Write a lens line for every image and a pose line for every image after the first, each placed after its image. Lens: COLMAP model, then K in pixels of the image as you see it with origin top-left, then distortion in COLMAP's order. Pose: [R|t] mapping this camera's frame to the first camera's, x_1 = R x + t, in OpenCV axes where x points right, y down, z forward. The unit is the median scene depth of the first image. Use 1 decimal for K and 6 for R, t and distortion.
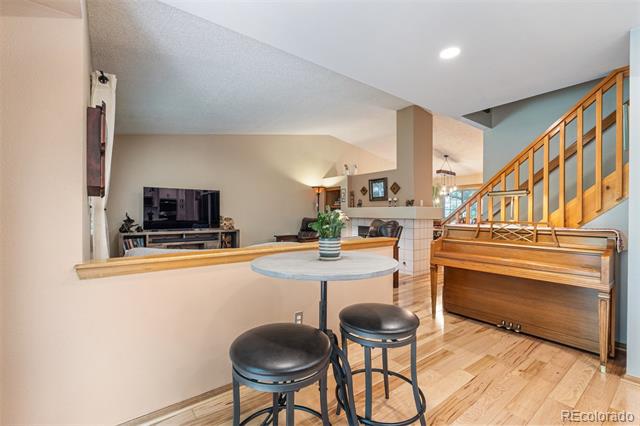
lens RADIAL K [[282.1, 0, 320.2], [0, 282.1, 212.1], [0, 0, 1]] dist [-0.004720, -0.000960]
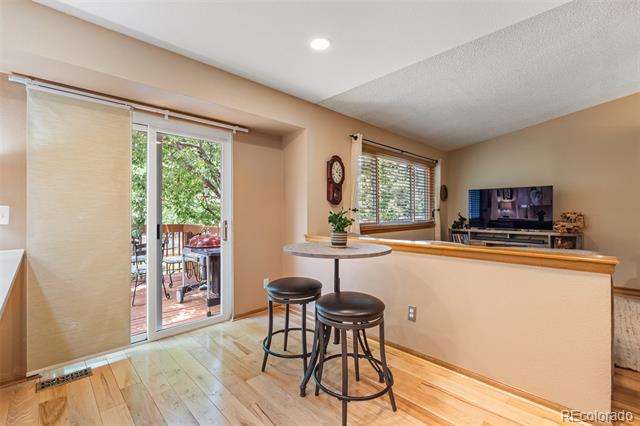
lens RADIAL K [[282.1, 0, 321.0], [0, 282.1, 210.7], [0, 0, 1]] dist [-0.004720, -0.000960]
pose [[0.124894, -0.006586, -0.992148, 0.354745], [0.003387, 0.999975, -0.006212, 0.000693], [0.992164, -0.002585, 0.124913, 0.200071]]
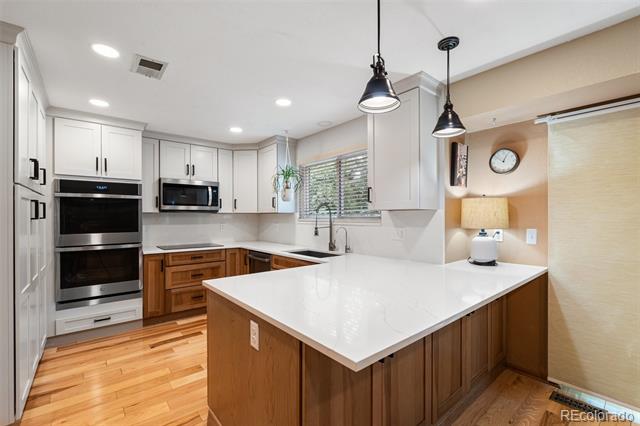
lens RADIAL K [[282.1, 0, 321.1], [0, 282.1, 217.0], [0, 0, 1]] dist [-0.004720, -0.000960]
pose [[-0.999129, -0.001552, -0.041689, 0.299784], [-0.001509, 0.999998, -0.001058, -0.024502], [0.041690, -0.000994, -0.999130, 0.259937]]
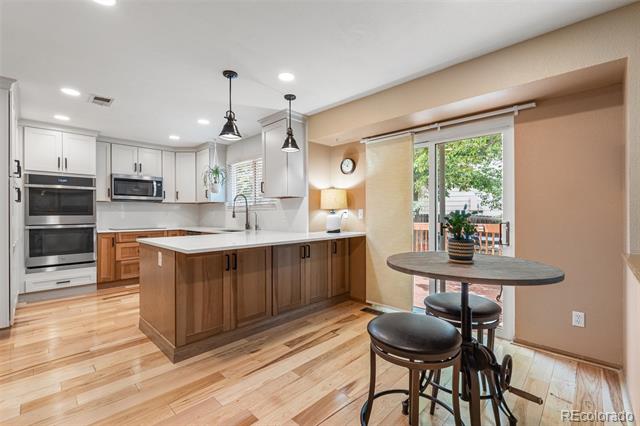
lens RADIAL K [[282.1, 0, 320.8], [0, 282.1, 213.4], [0, 0, 1]] dist [-0.004720, -0.000960]
pose [[-0.988957, -0.000117, -0.148205, 0.164475], [0.000152, 0.999998, -0.001806, 0.002587], [0.148205, -0.001809, -0.988955, 0.492156]]
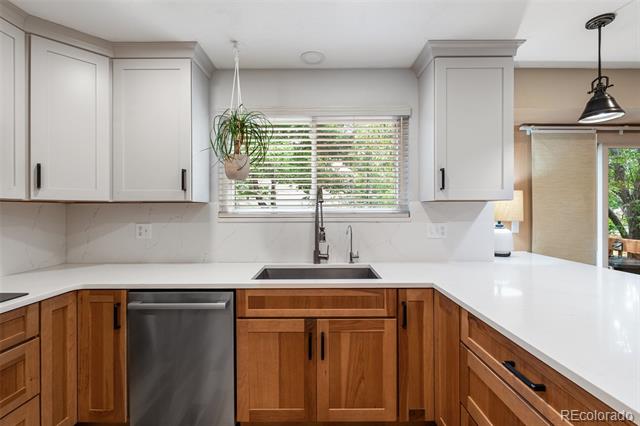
lens RADIAL K [[282.1, 0, 320.8], [0, 282.1, 210.2], [0, 0, 1]] dist [-0.004720, -0.000960]
pose [[-0.606291, -0.000749, -0.795243, 0.552731], [0.003004, 0.999990, -0.003232, -0.023637], [0.795237, -0.004348, -0.606283, -0.107880]]
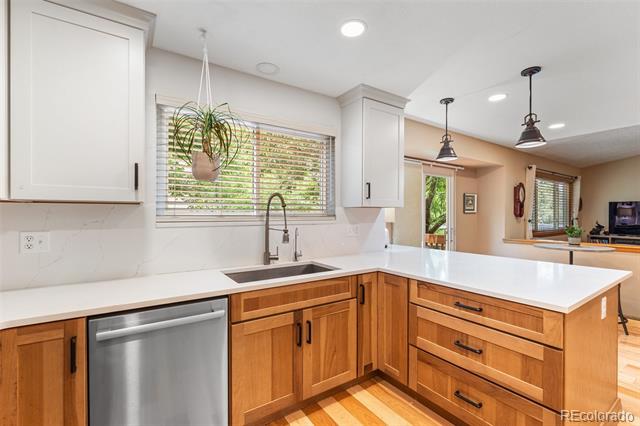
lens RADIAL K [[282.1, 0, 320.0], [0, 282.1, 215.6], [0, 0, 1]] dist [-0.004720, -0.000960]
pose [[-0.064796, 0.000830, -0.997898, 0.647570], [0.002322, 0.999997, 0.000681, -0.022647], [0.997896, -0.002273, -0.064798, -0.241808]]
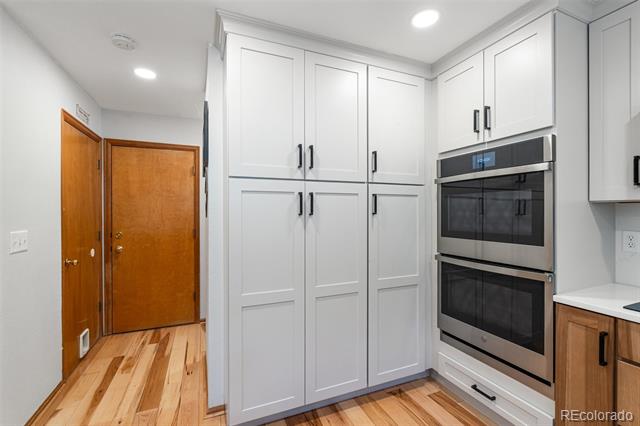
lens RADIAL K [[282.1, 0, 323.1], [0, 282.1, 215.3], [0, 0, 1]] dist [-0.004720, -0.000960]
pose [[0.238776, -0.008530, 0.971037, 0.357847], [-0.004593, 0.999940, 0.009913, -0.023142], [-0.971064, -0.006827, 0.238722, -0.200812]]
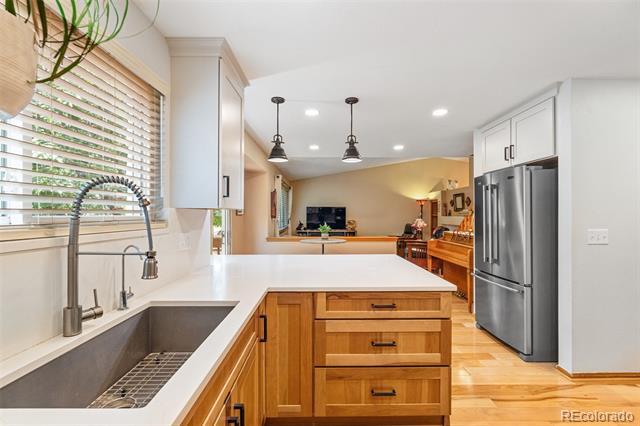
lens RADIAL K [[282.1, 0, 320.0], [0, 282.1, 216.3], [0, 0, 1]] dist [-0.004720, -0.000960]
pose [[0.799136, -0.000160, -0.601150, 0.484475], [0.003977, 0.999979, 0.005022, -0.027754], [0.601137, -0.006404, 0.799120, -0.390145]]
